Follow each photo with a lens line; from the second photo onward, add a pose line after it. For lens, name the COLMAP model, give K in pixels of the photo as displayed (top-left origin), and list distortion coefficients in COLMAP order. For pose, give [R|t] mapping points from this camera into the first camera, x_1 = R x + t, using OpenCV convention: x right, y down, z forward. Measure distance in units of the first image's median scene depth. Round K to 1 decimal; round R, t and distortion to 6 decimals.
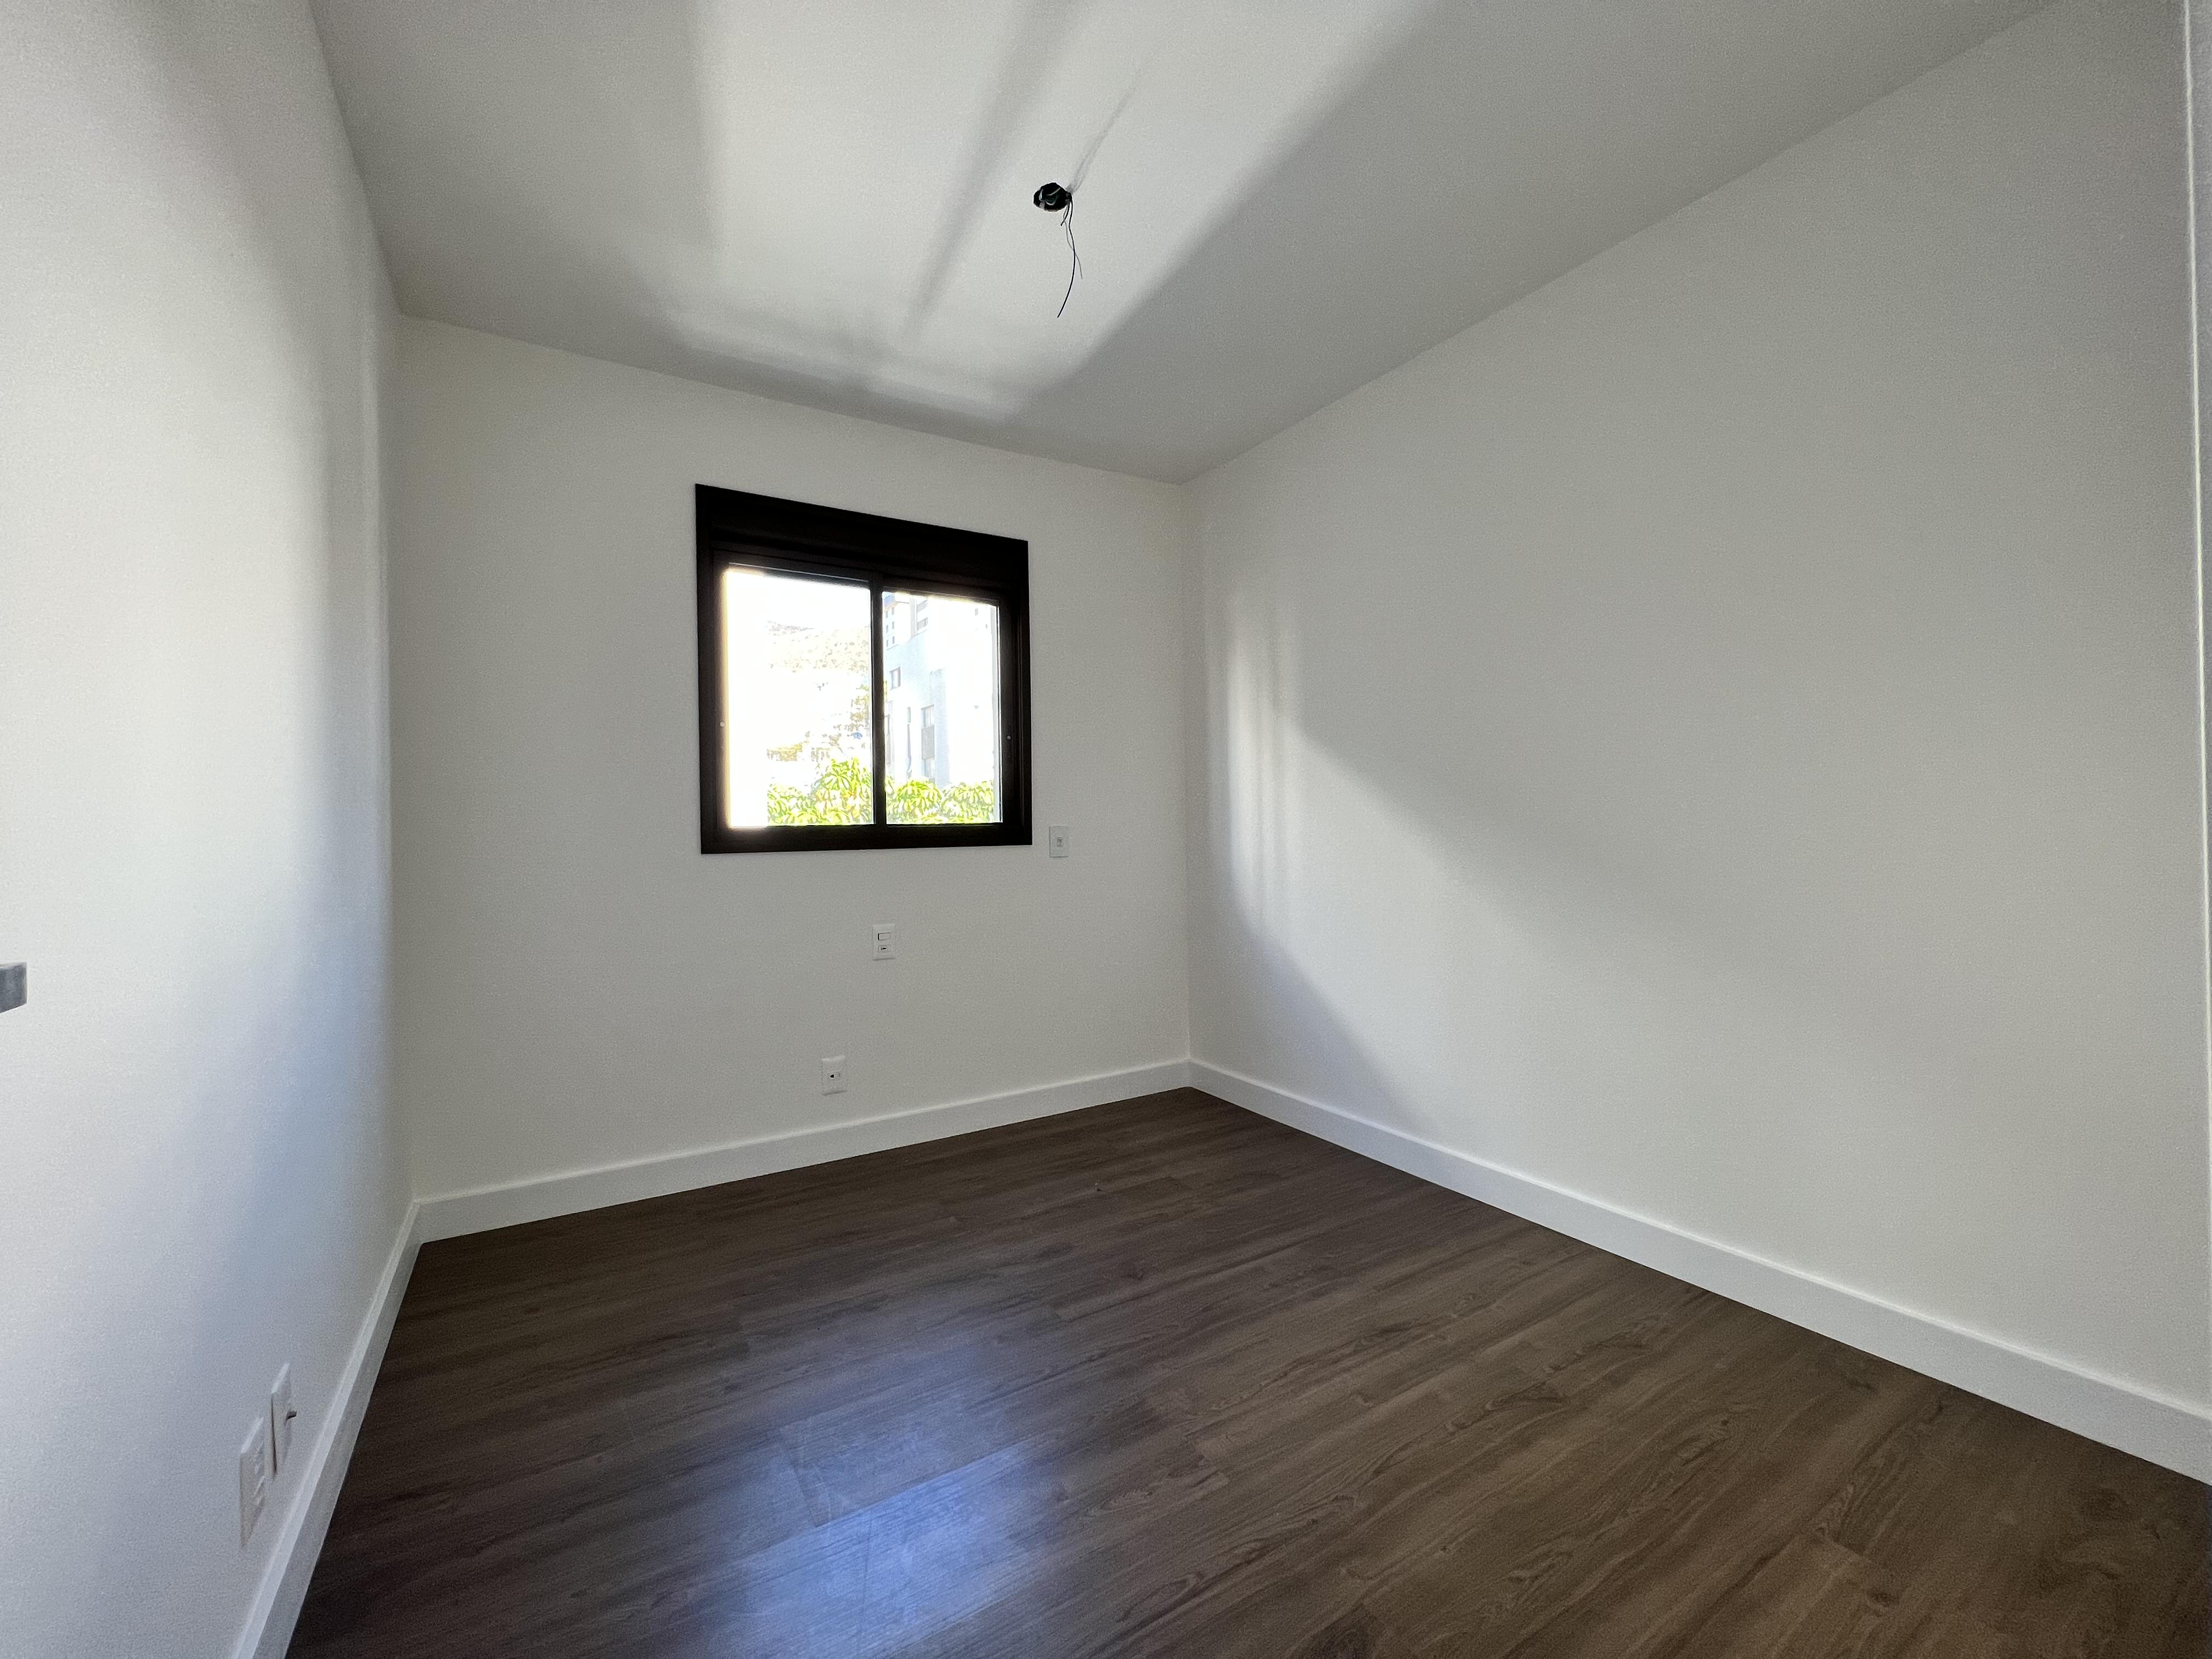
lens RADIAL K [[885.3, 0, 1106.0], [0, 885.3, 829.5], [0, 0, 1]] dist [0.034066, 0.000049]
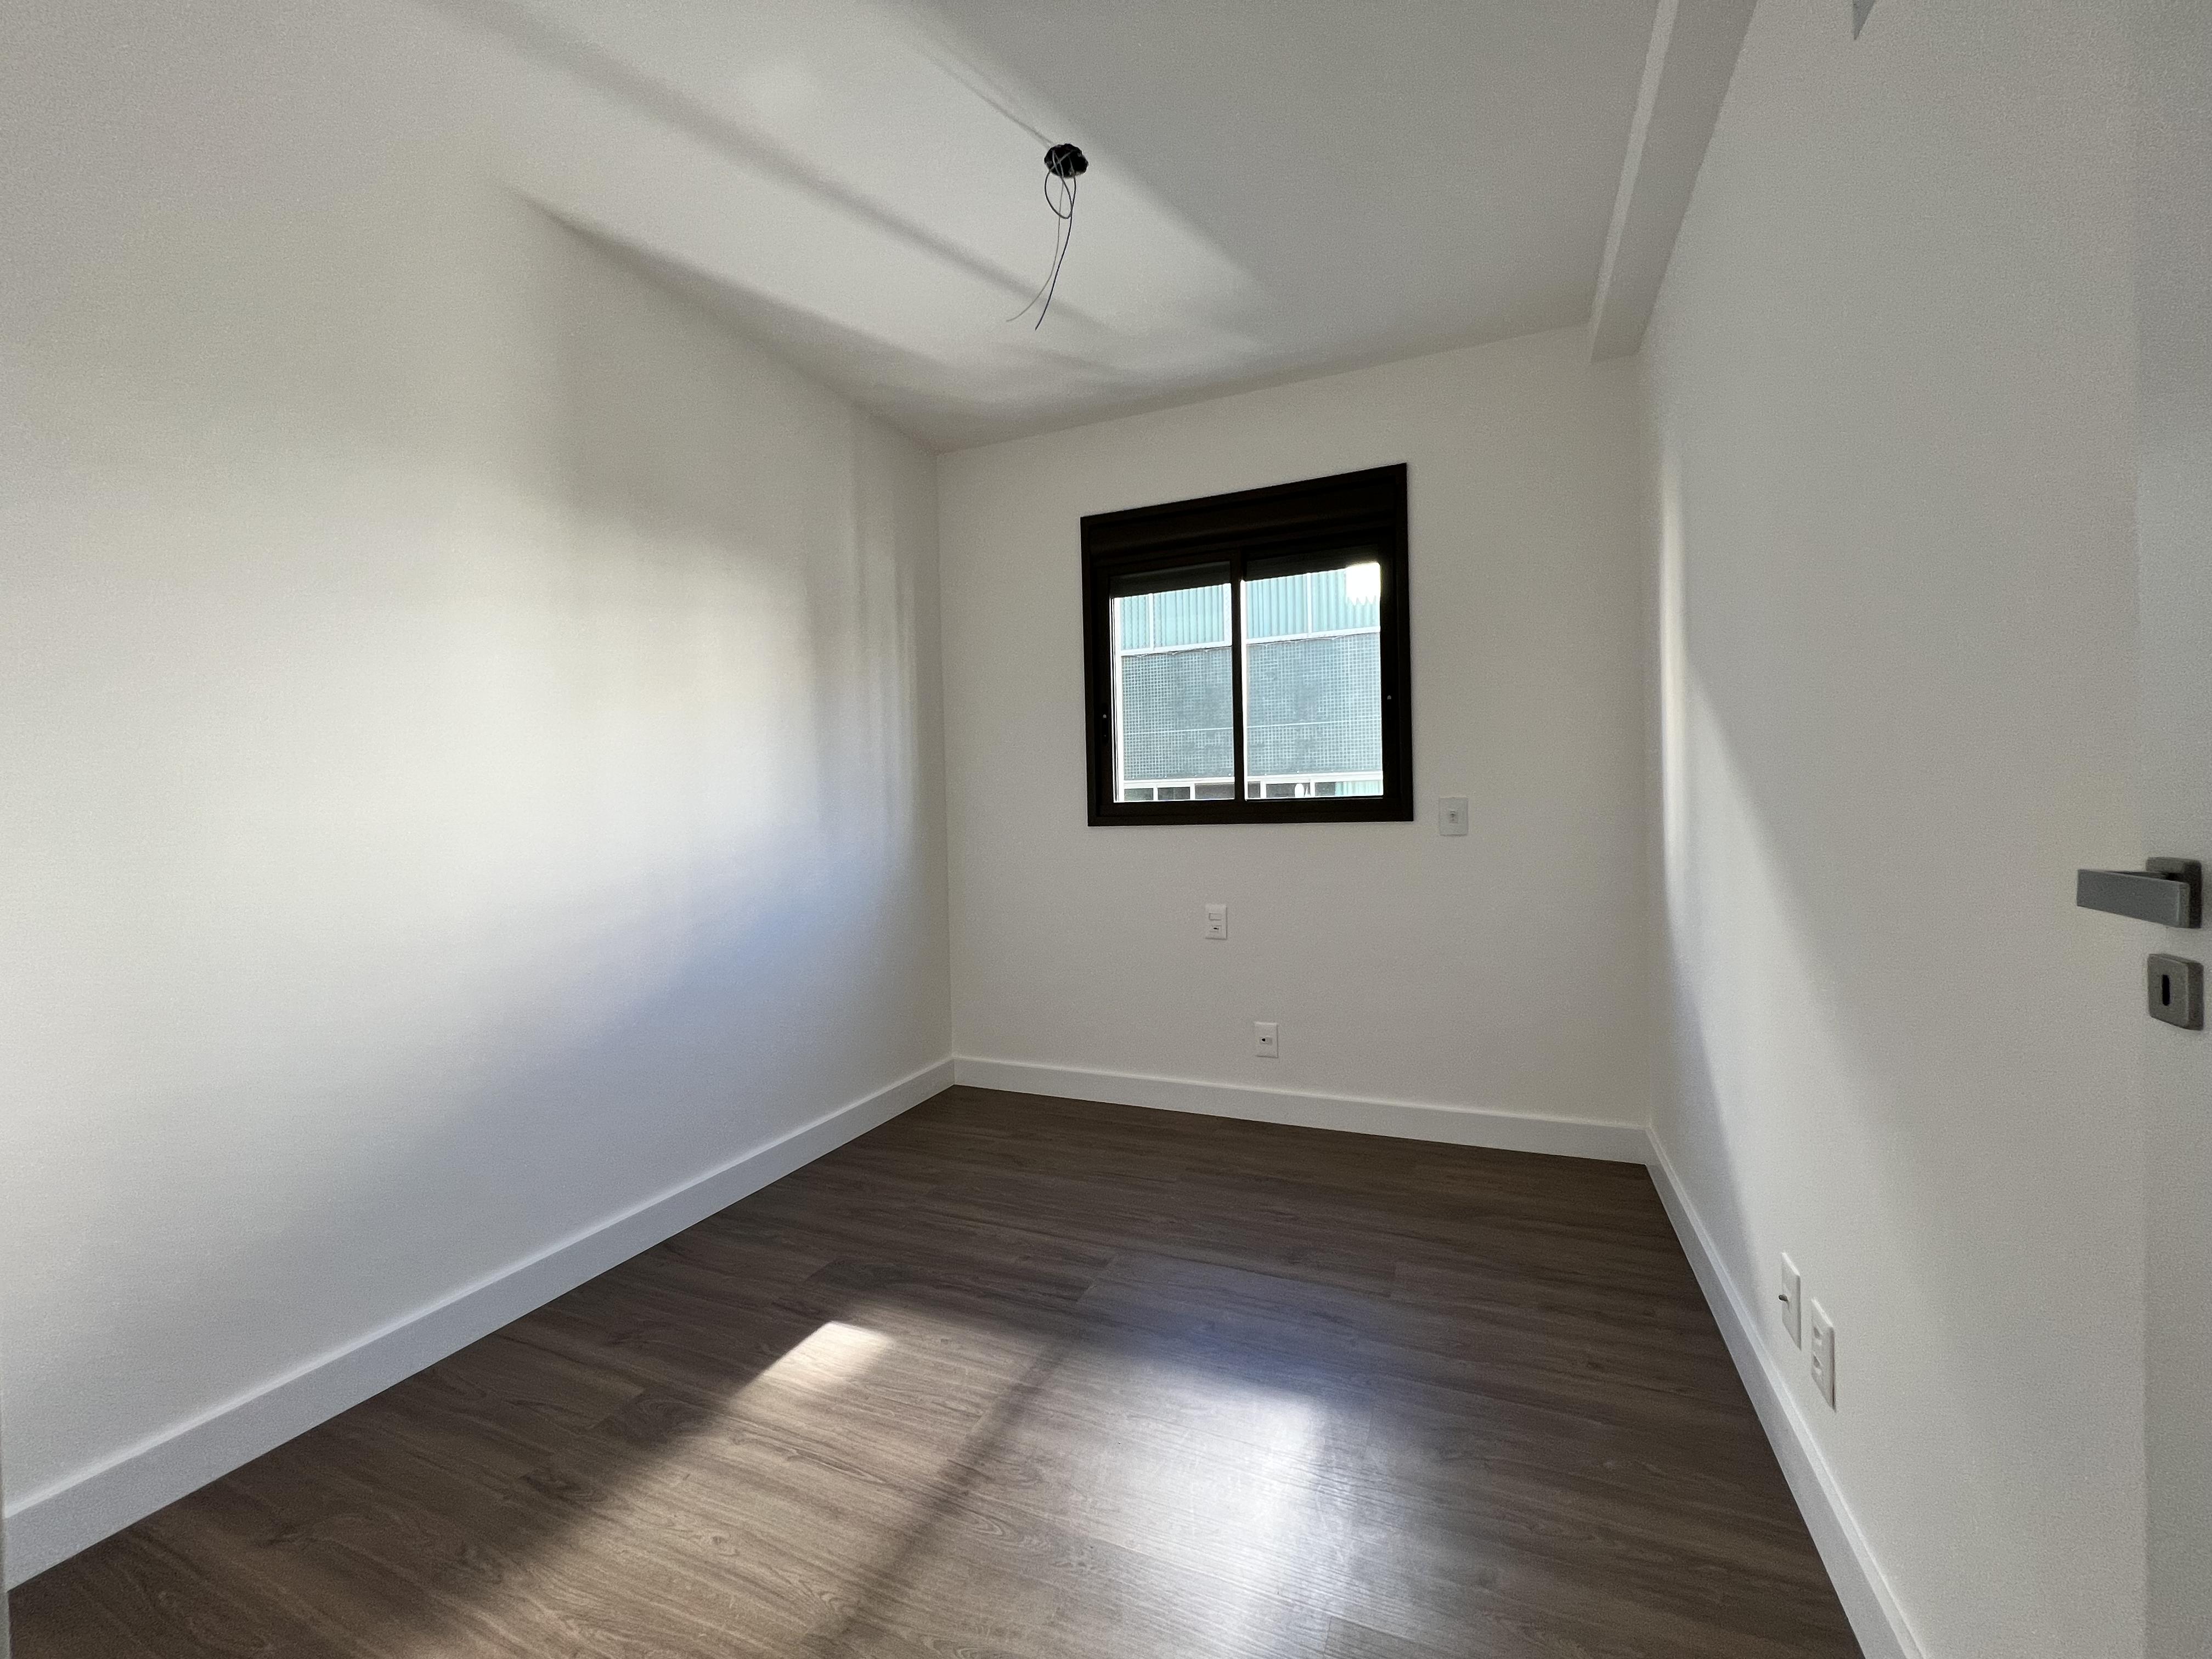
lens RADIAL K [[885.5, 0, 1106.0], [0, 885.5, 829.5], [0, 0, 1]] dist [-0.001214, -0.000163]
pose [[0.601823, 0.018288, -0.798420, 0.441865], [0.014497, 0.999323, 0.033817, -0.007624], [0.798498, -0.031927, 0.601151, 0.262102]]
